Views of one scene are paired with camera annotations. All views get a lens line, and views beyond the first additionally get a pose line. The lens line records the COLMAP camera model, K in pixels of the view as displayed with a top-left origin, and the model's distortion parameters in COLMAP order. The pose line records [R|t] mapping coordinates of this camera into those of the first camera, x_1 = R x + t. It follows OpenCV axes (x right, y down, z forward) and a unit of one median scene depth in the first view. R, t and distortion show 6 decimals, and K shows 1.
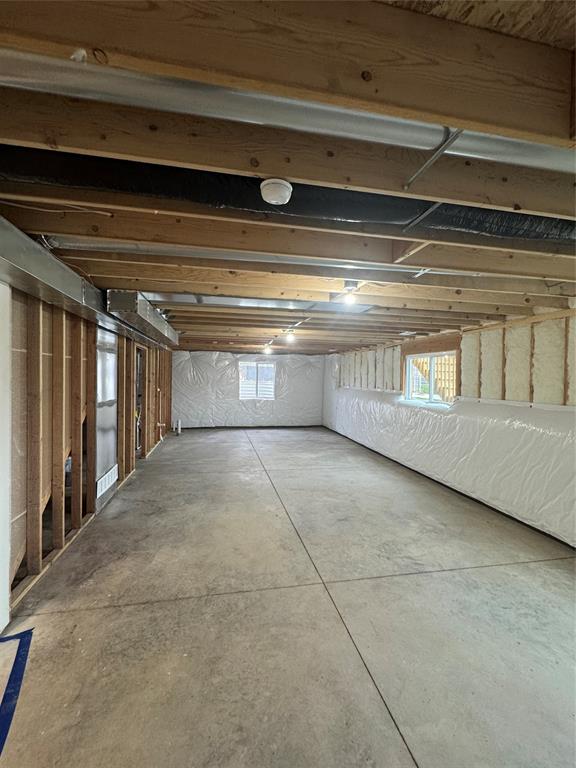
lens RADIAL K [[342.7, 0, 289.4], [0, 342.7, 383.3], [0, 0, 1]] dist [-0.002347, 0.000755]
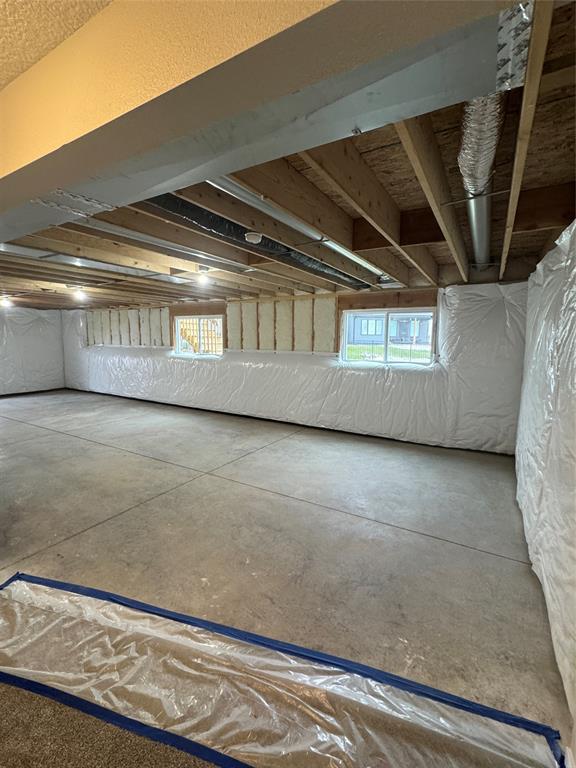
lens RADIAL K [[342.7, 0, 286.4], [0, 342.7, 381.6], [0, 0, 1]] dist [-0.002347, 0.000755]
pose [[0.675297, -0.103517, 0.730246, -0.472852], [0.015486, 0.991873, 0.126283, -0.001721], [-0.737383, -0.073969, 0.671412, -0.159176]]
